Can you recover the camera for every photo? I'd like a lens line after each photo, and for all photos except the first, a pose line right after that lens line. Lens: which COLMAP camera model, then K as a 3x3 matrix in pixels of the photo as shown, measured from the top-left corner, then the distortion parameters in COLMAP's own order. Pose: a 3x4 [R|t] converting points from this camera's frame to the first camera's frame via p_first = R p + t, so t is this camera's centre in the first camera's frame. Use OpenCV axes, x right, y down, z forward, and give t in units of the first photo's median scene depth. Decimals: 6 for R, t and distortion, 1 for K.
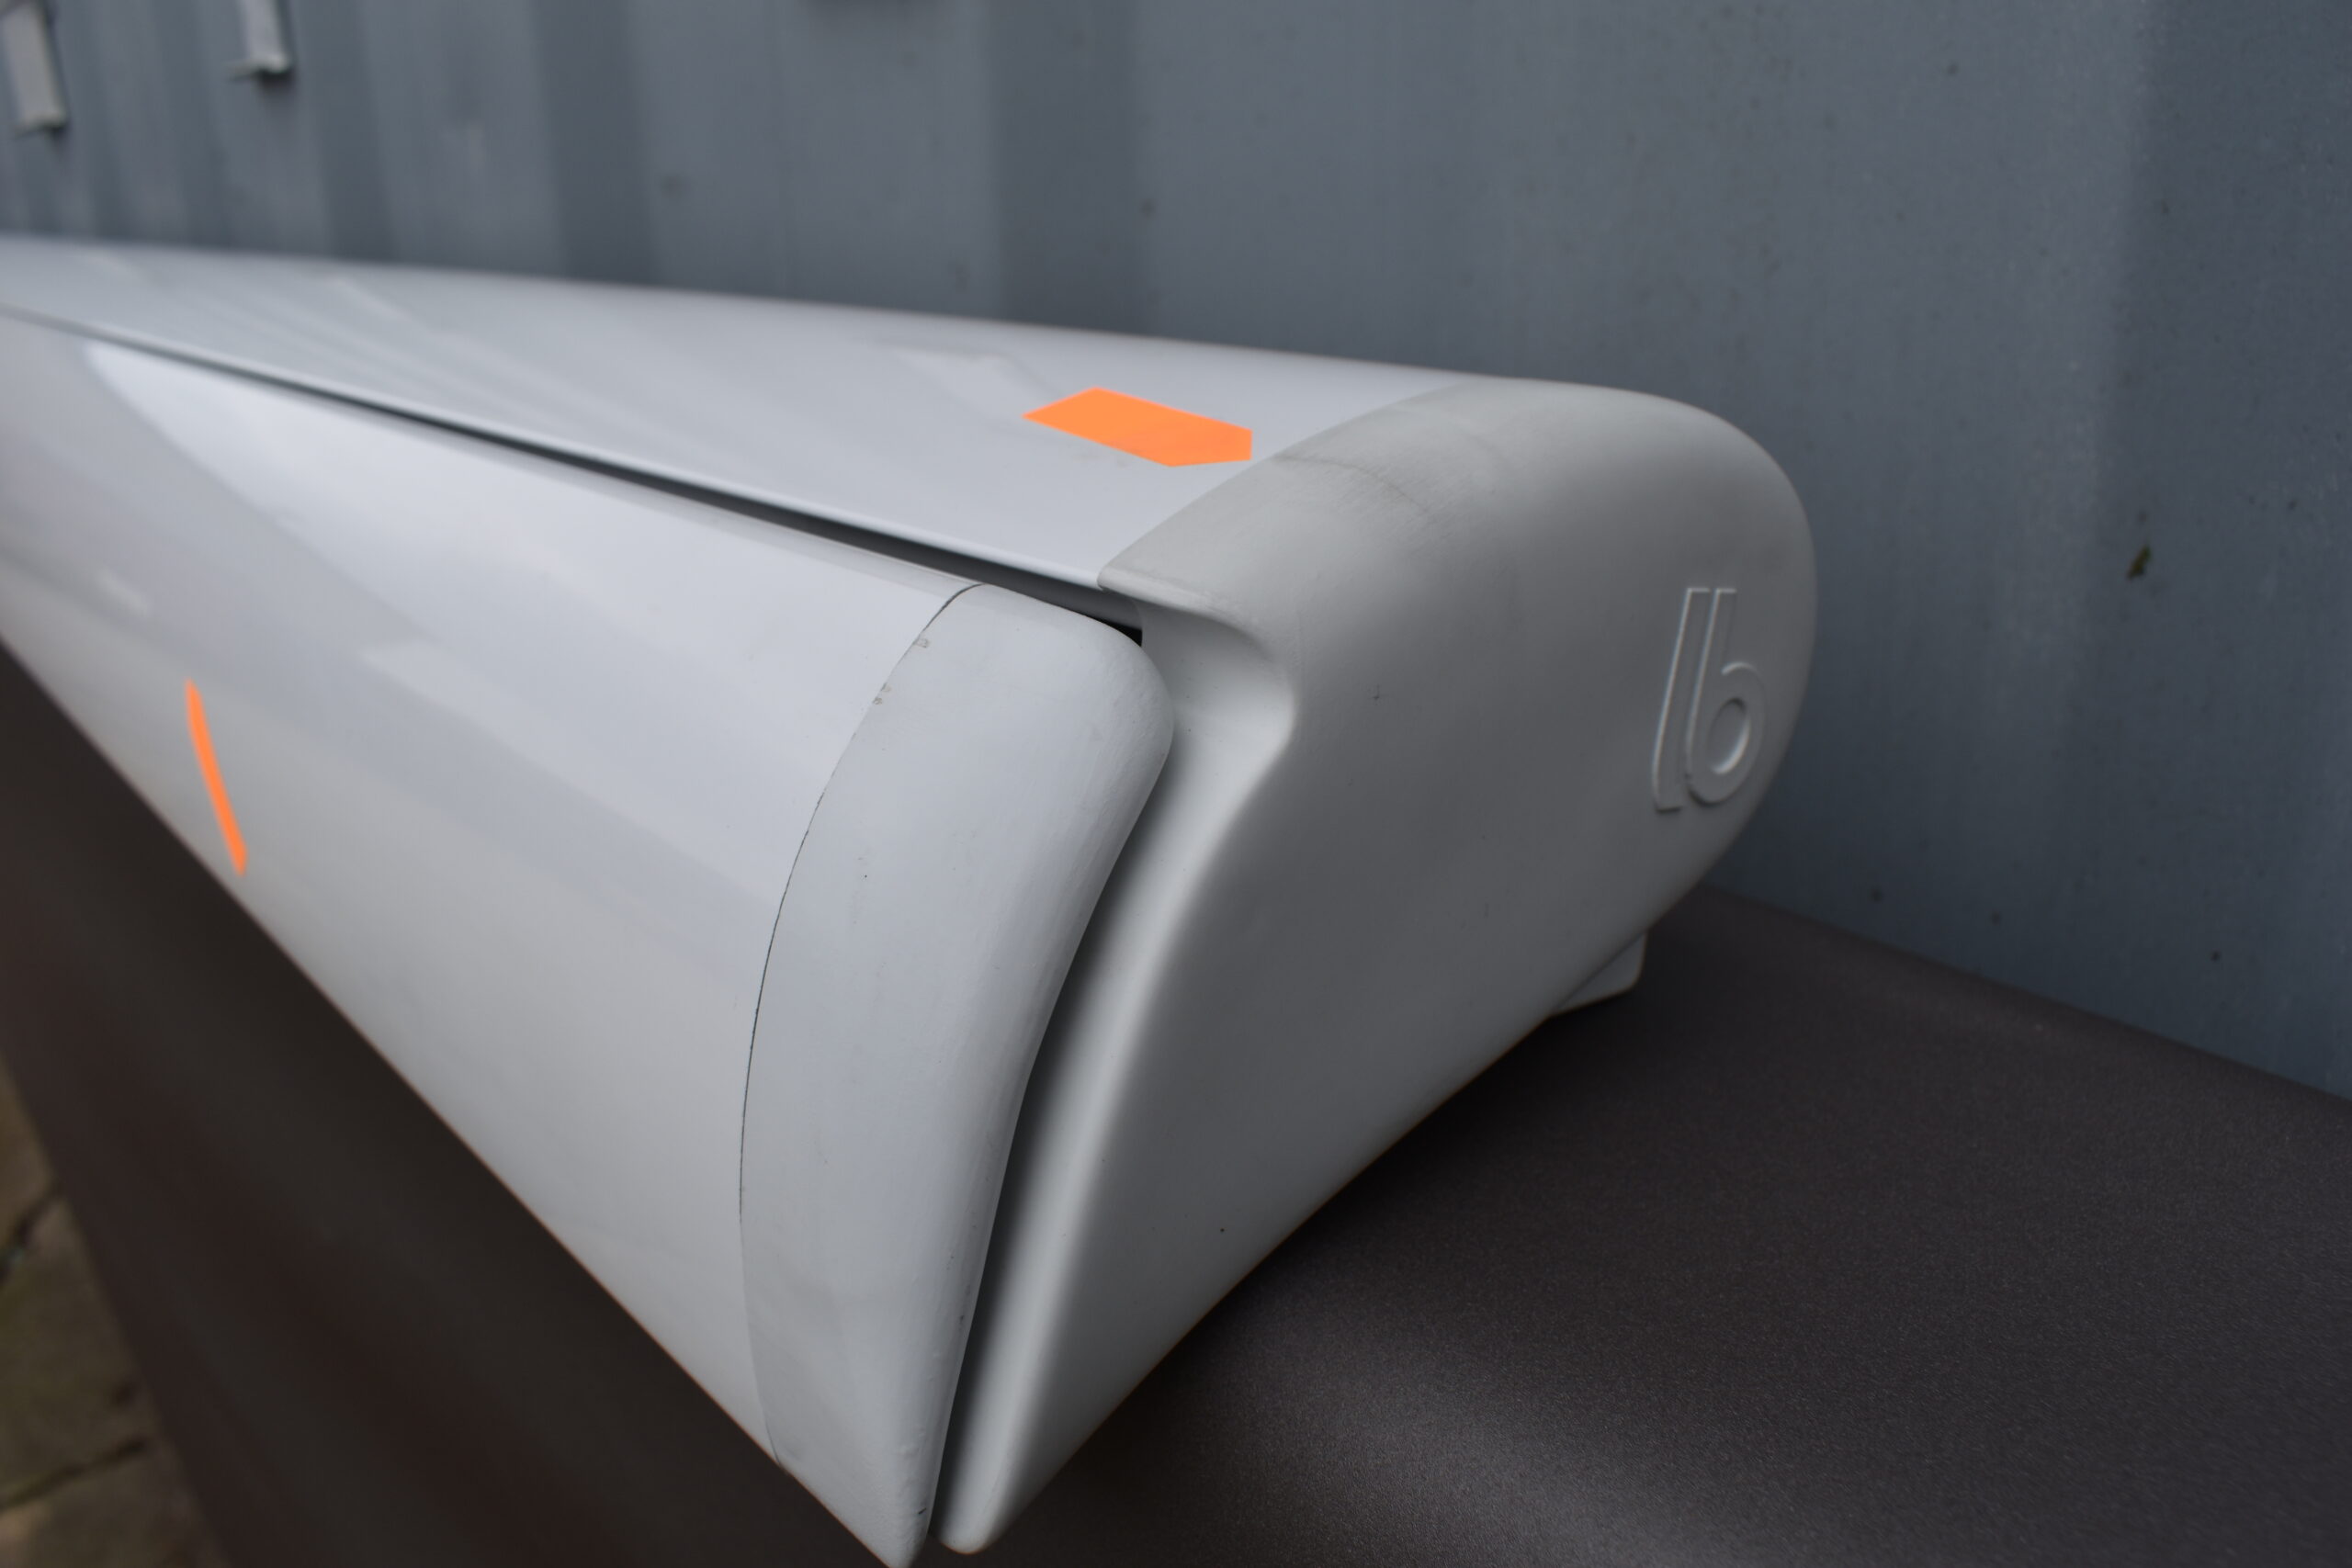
lens RADIAL K [[1766.6, 0, 1176.0], [0, 1766.6, 784.0], [0, 0, 1]] dist [-0.122810, 0.037068]
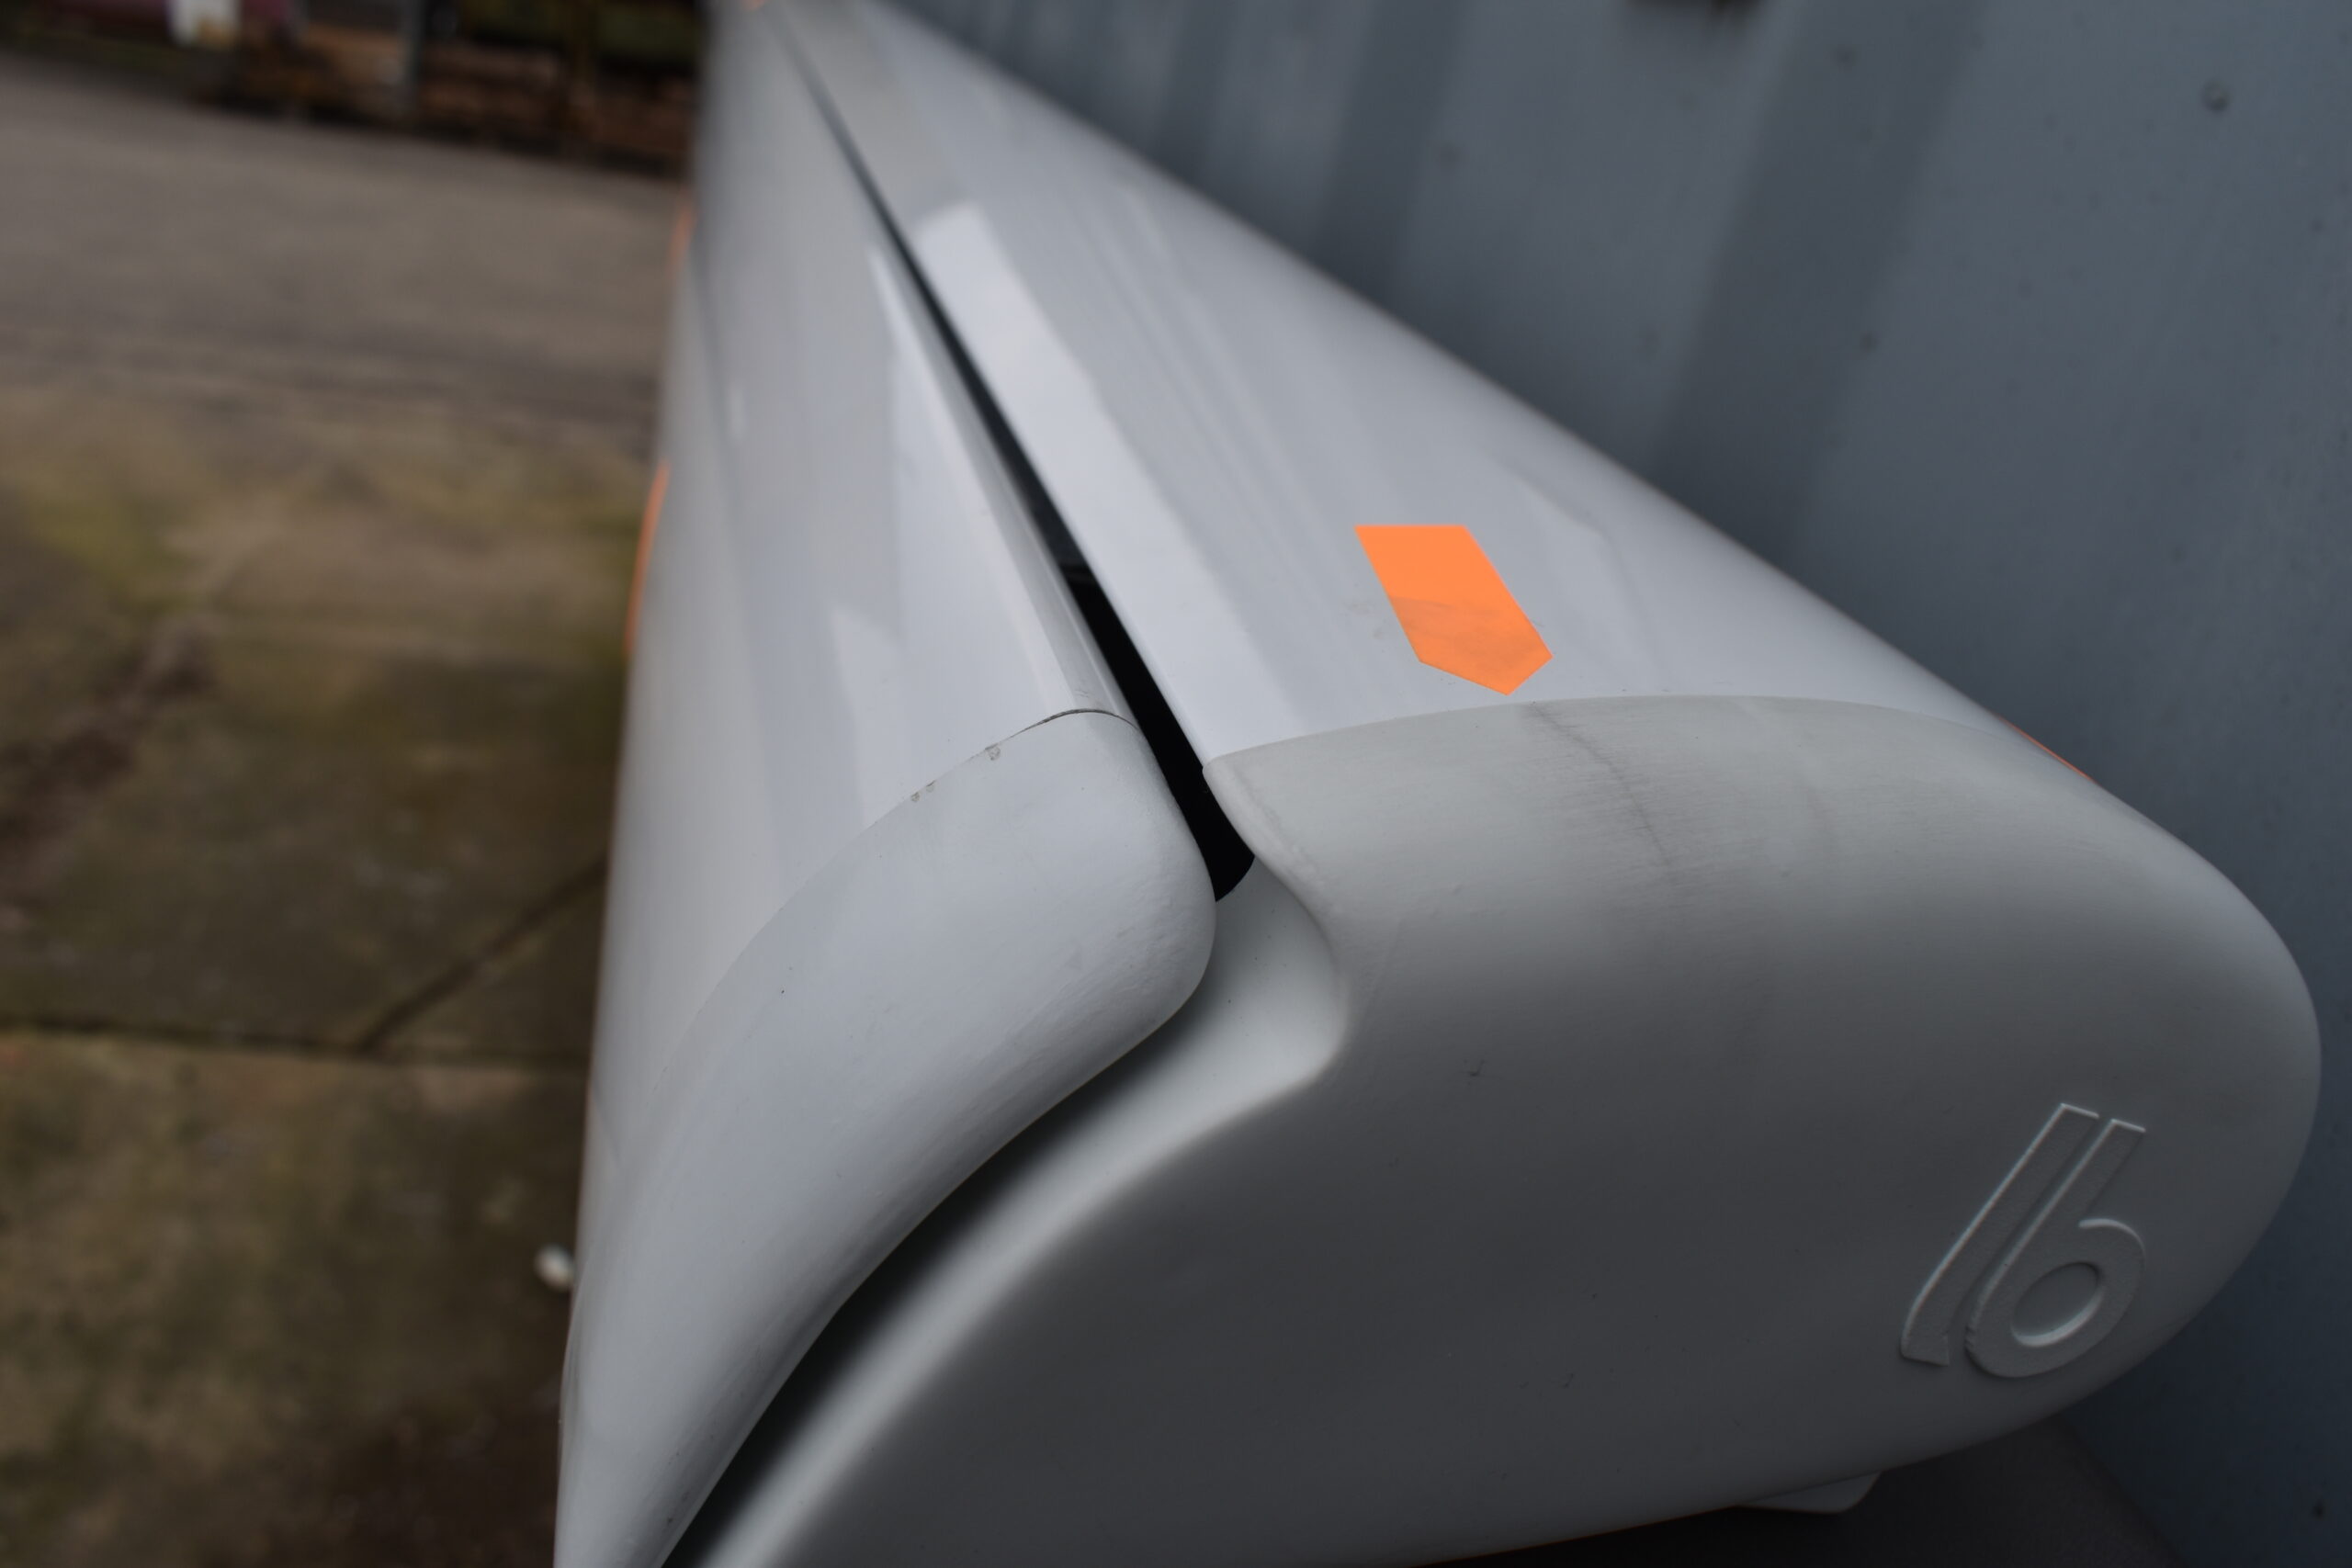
lens RADIAL K [[1766.6, 0, 1176.0], [0, 1766.6, 784.0], [0, 0, 1]] dist [-0.122810, 0.037068]
pose [[0.849295, 0.401923, -0.342282, 0.167907], [-0.401824, 0.912668, 0.074661, -0.130448], [0.342398, 0.074128, 0.936626, 0.226967]]
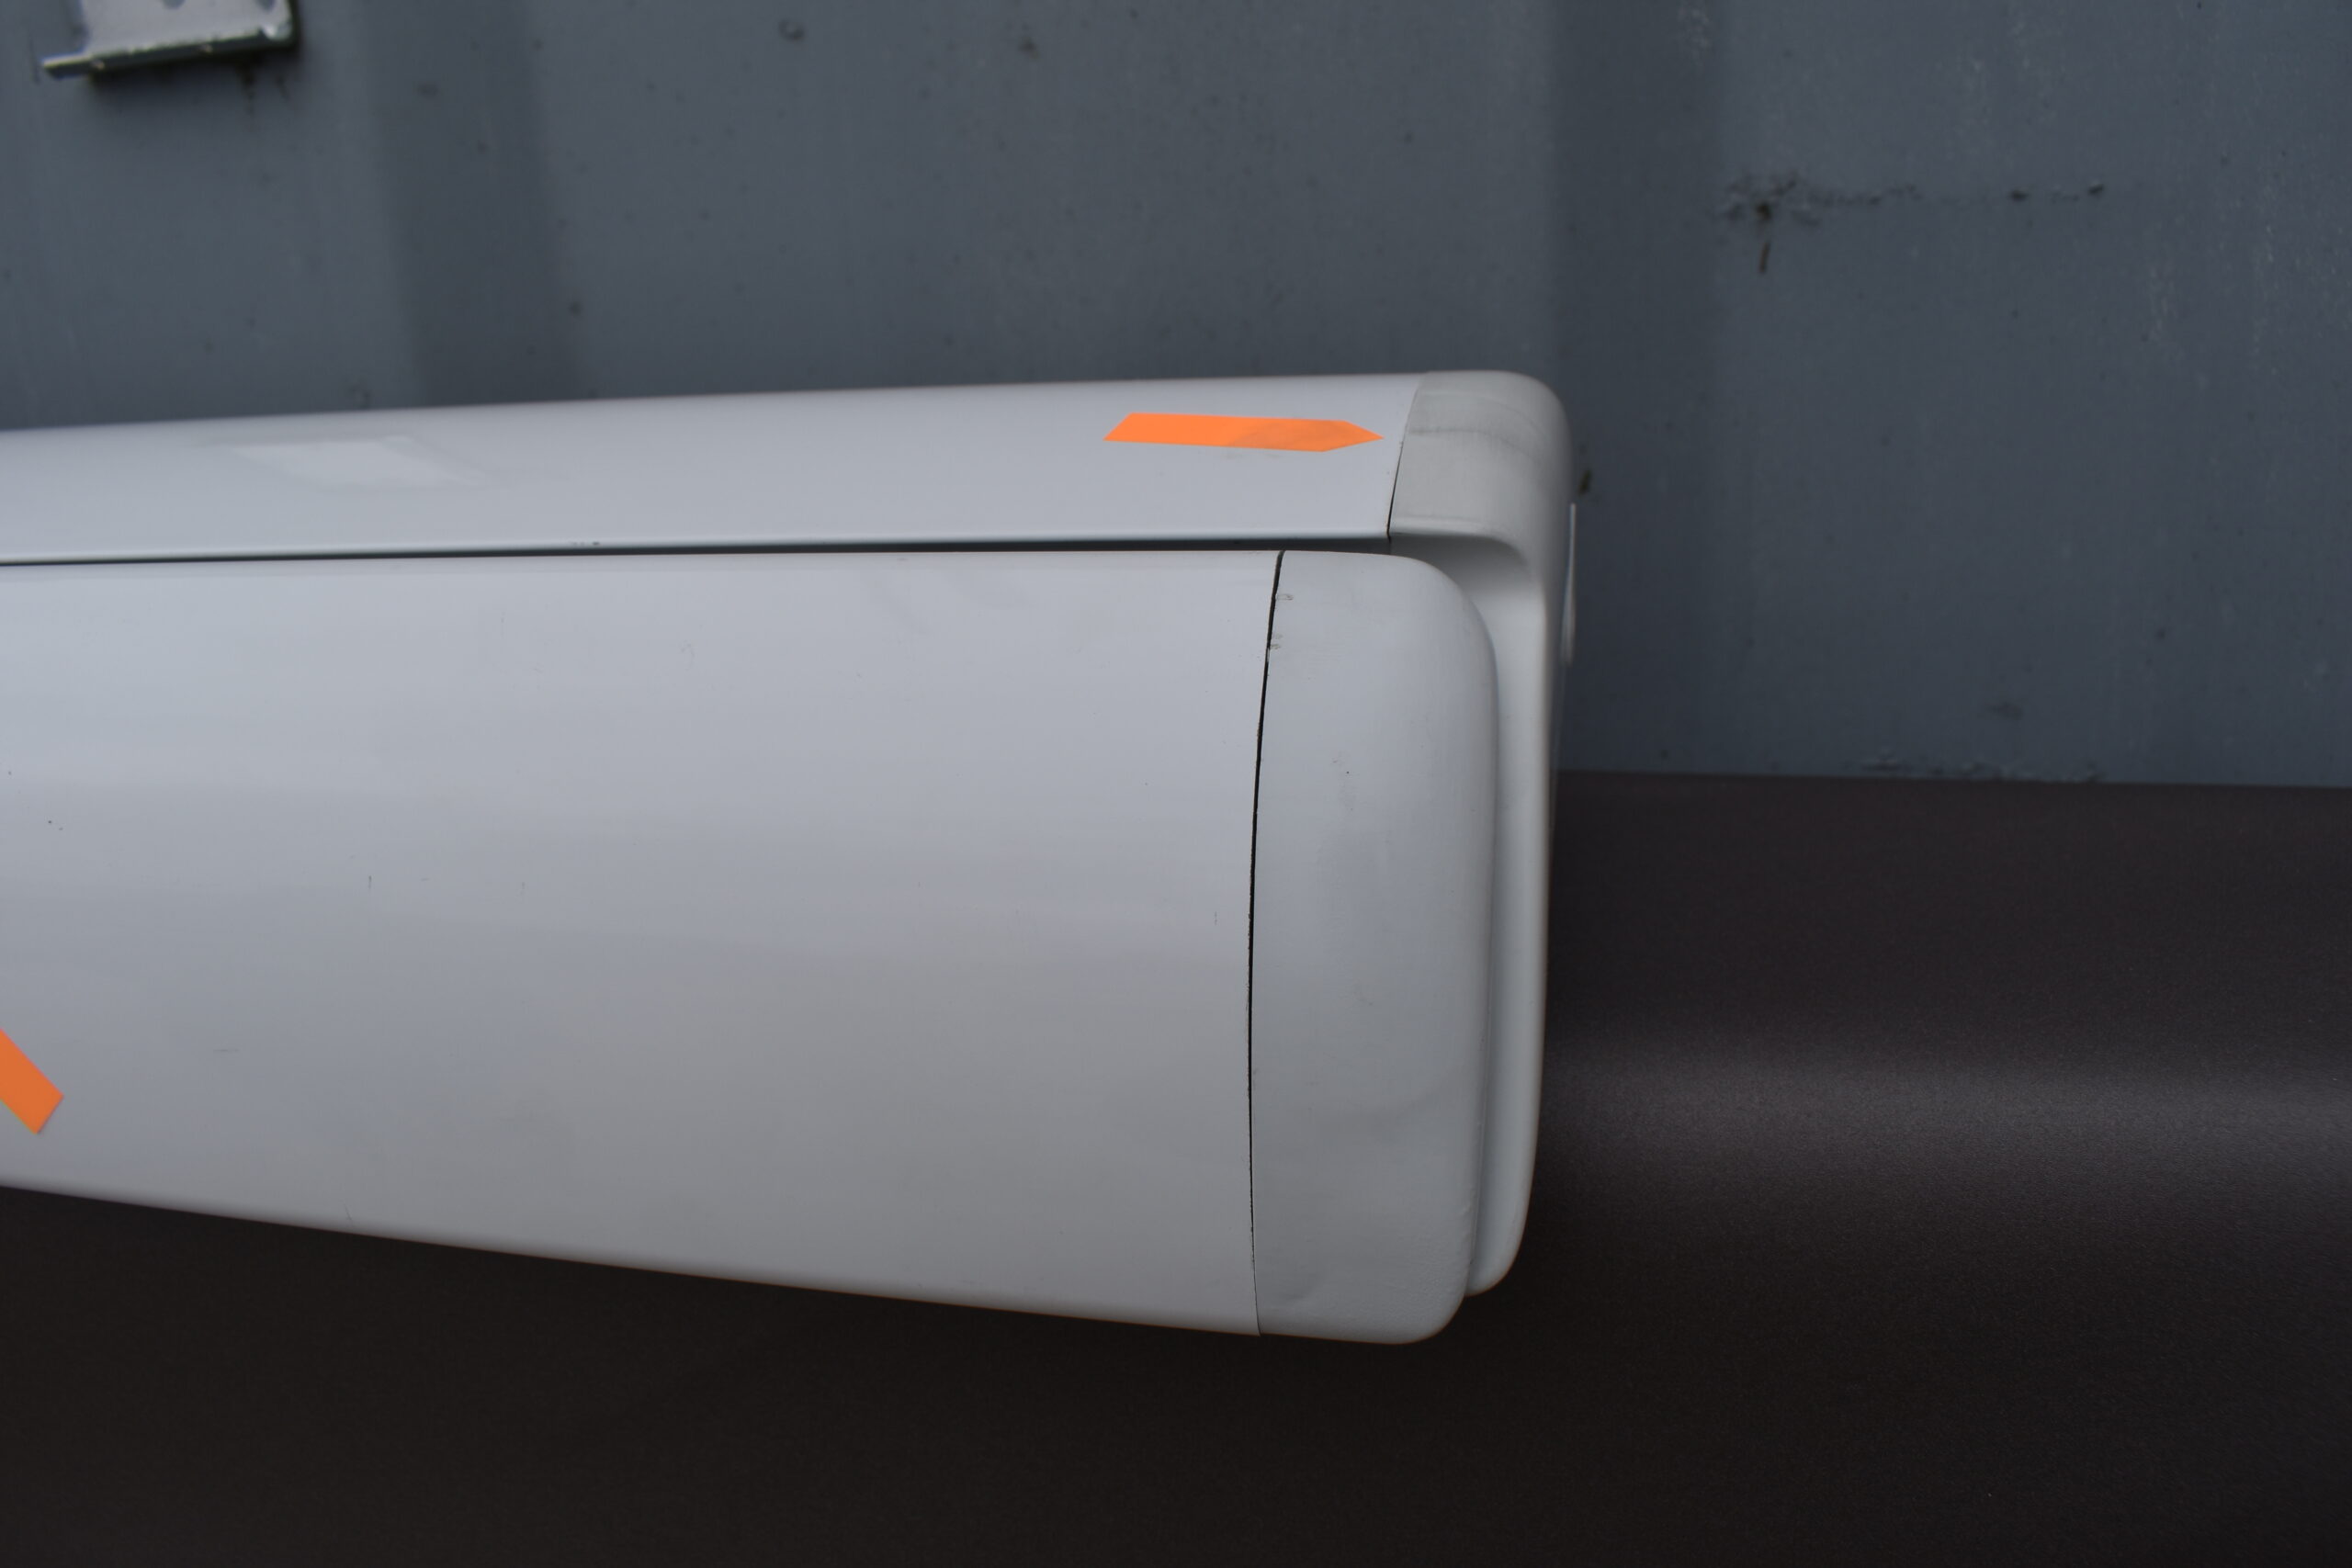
lens RADIAL K [[1766.6, 0, 1176.0], [0, 1766.6, 784.0], [0, 0, 1]] dist [-0.122810, 0.037068]
pose [[0.820142, -0.208857, 0.532678, -0.736983], [0.236203, 0.971550, 0.017261, 0.007505], [-0.521129, 0.111663, 0.846142, -0.005514]]
